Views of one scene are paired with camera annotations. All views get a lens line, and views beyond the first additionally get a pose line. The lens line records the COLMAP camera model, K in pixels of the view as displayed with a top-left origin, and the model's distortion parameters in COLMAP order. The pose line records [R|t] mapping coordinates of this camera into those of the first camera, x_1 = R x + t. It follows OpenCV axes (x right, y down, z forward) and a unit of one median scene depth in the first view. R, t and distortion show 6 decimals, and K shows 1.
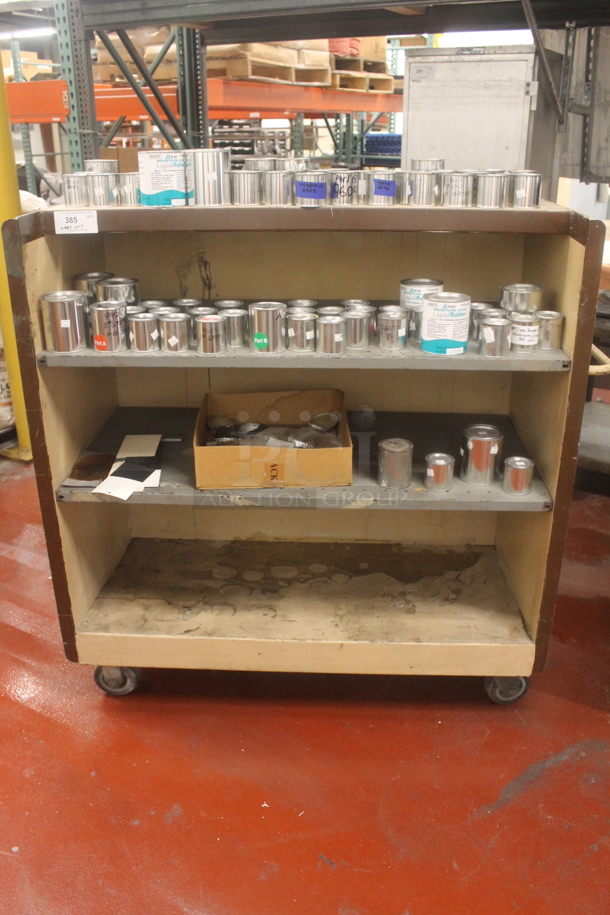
lens RADIAL K [[809.0, 0, 304.1], [0, 809.0, 458.5], [0, 0, 1]] dist [-0.113751, 0.078432]
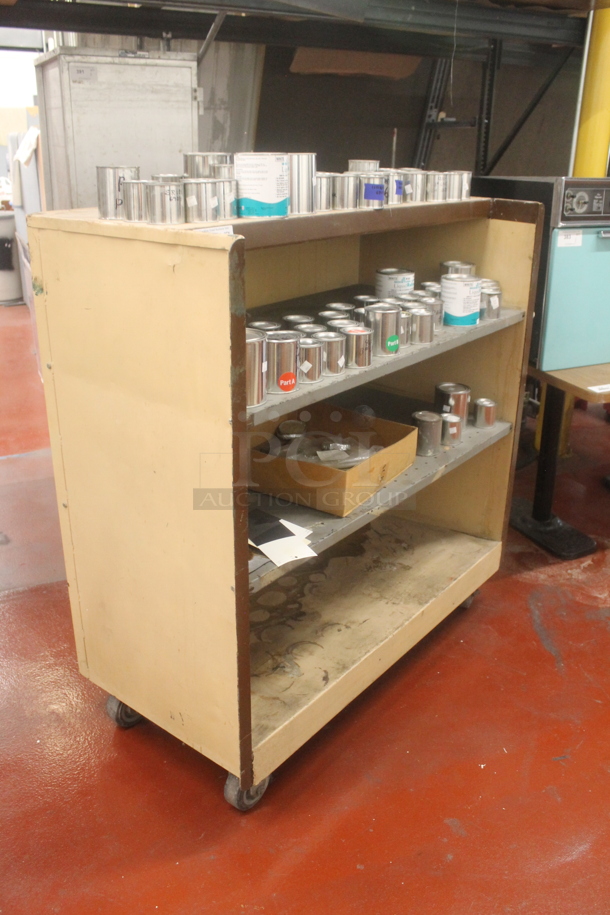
lens RADIAL K [[809.0, 0, 306.1], [0, 809.0, 458.2], [0, 0, 1]] dist [-0.113751, 0.078432]
pose [[0.560770, -0.297927, 0.772513, -0.738586], [0.304380, 0.941863, 0.142288, -0.148124], [-0.769993, 0.155347, 0.618852, 0.386571]]
